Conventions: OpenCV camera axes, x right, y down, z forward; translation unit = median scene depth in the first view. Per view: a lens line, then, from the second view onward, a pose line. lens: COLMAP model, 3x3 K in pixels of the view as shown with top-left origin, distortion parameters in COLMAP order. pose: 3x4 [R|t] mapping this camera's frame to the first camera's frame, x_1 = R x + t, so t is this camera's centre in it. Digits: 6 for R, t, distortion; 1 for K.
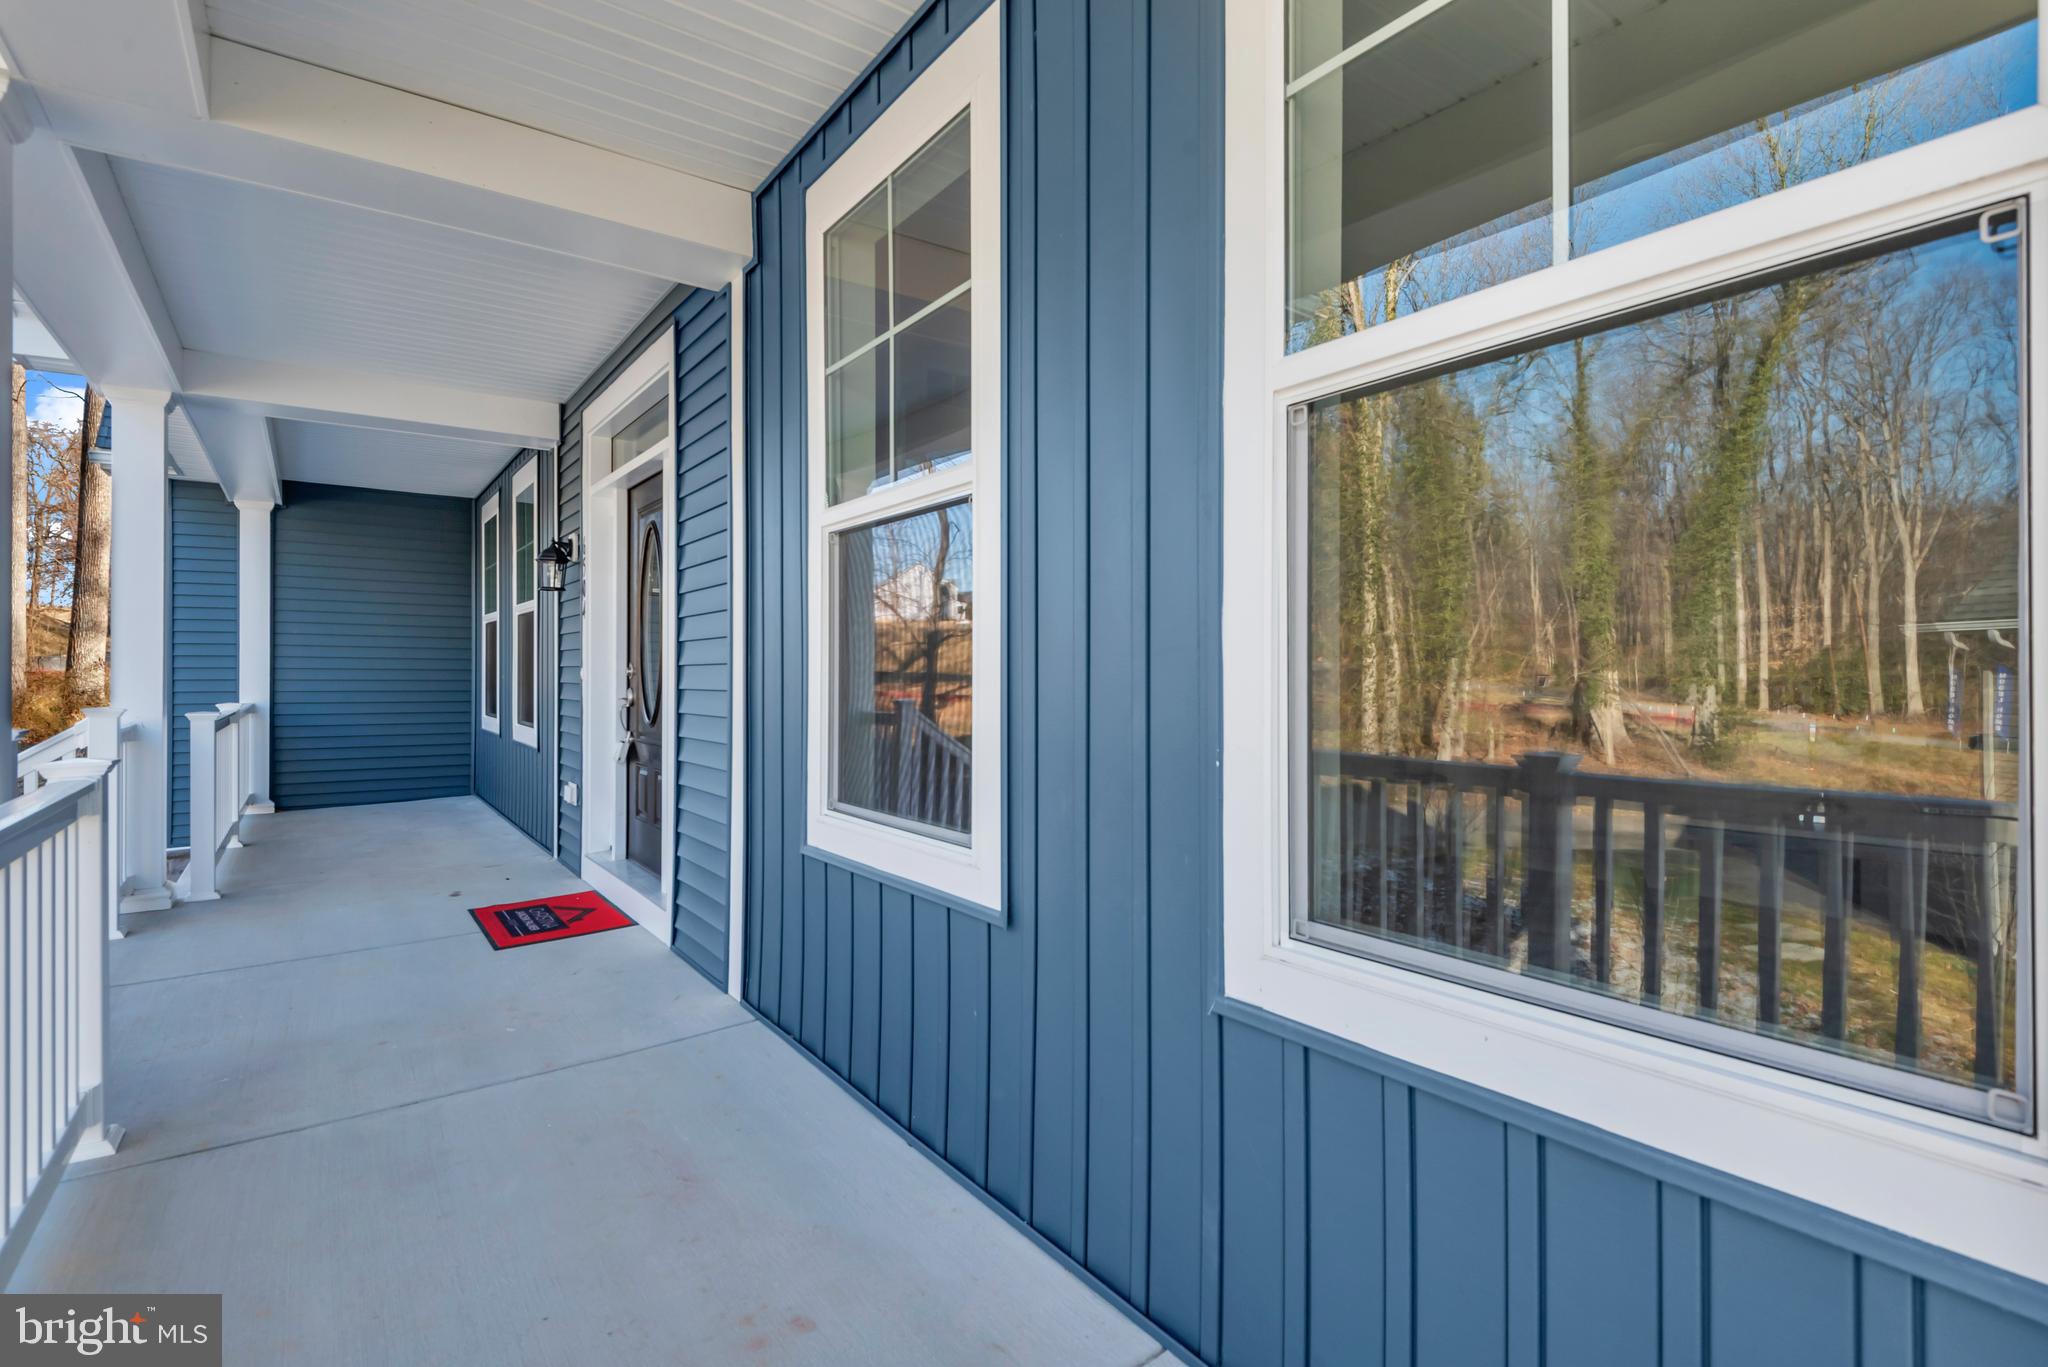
lens RADIAL K [[968.2, 0, 995.0], [0, 968.2, 670.7], [0, 0, 1]] dist [0.016647, -0.002132]
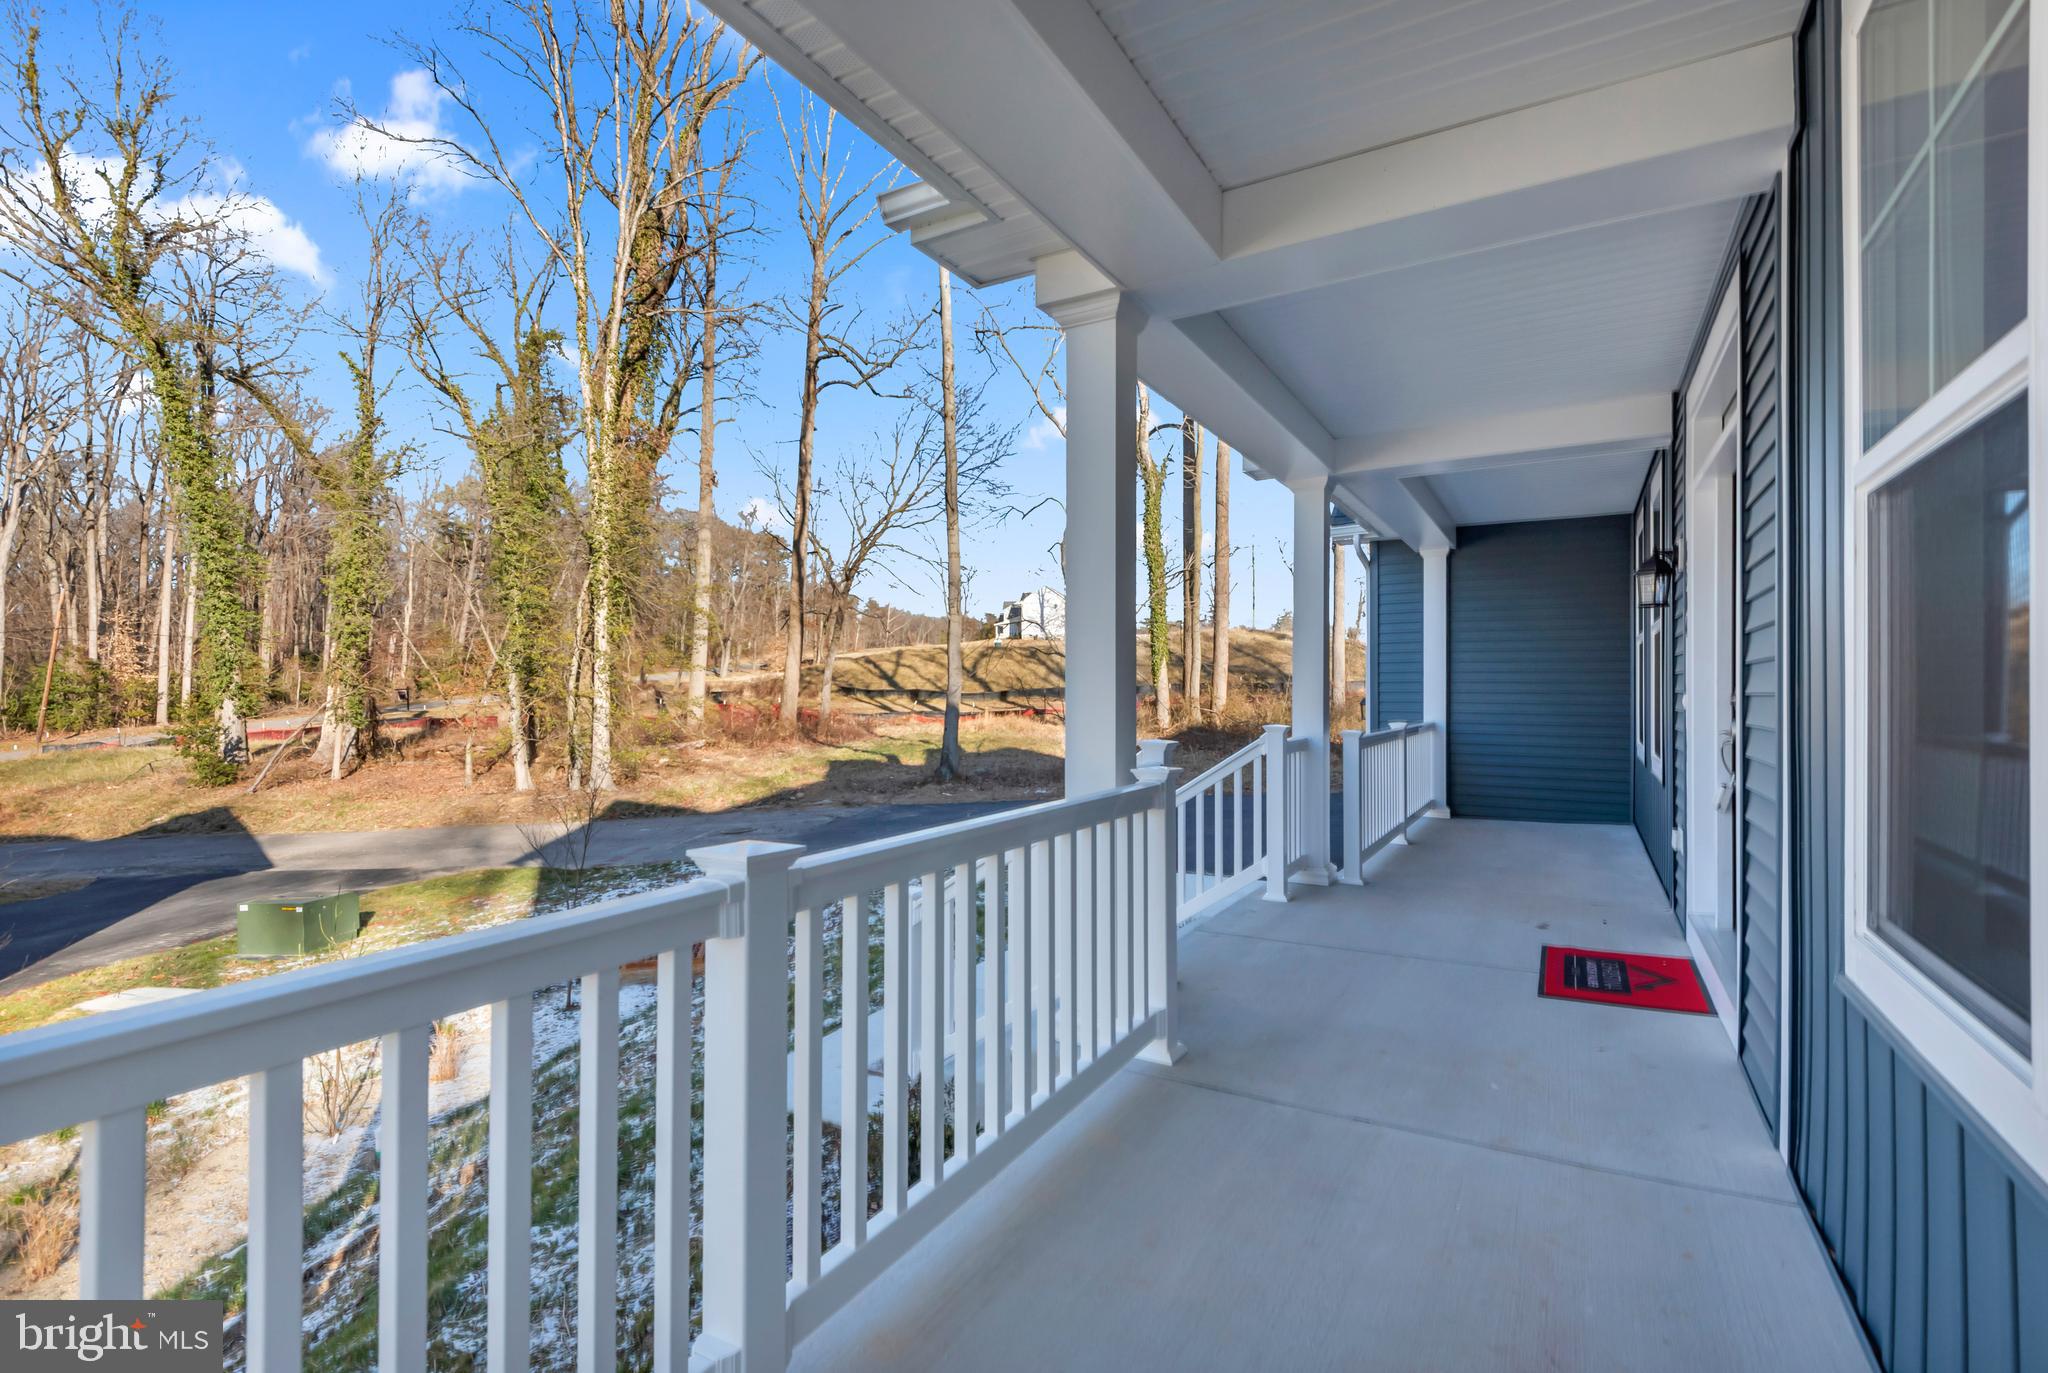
lens RADIAL K [[938.8, 0, 1023.8], [0, 938.8, 683.6], [0, 0, 1]] dist [0.007867, -0.004246]
pose [[0.425260, -0.008405, -0.905032, 0.067500], [0.002653, 0.999964, -0.008040, -0.005997], [0.905067, 0.001018, 0.425267, 0.105030]]
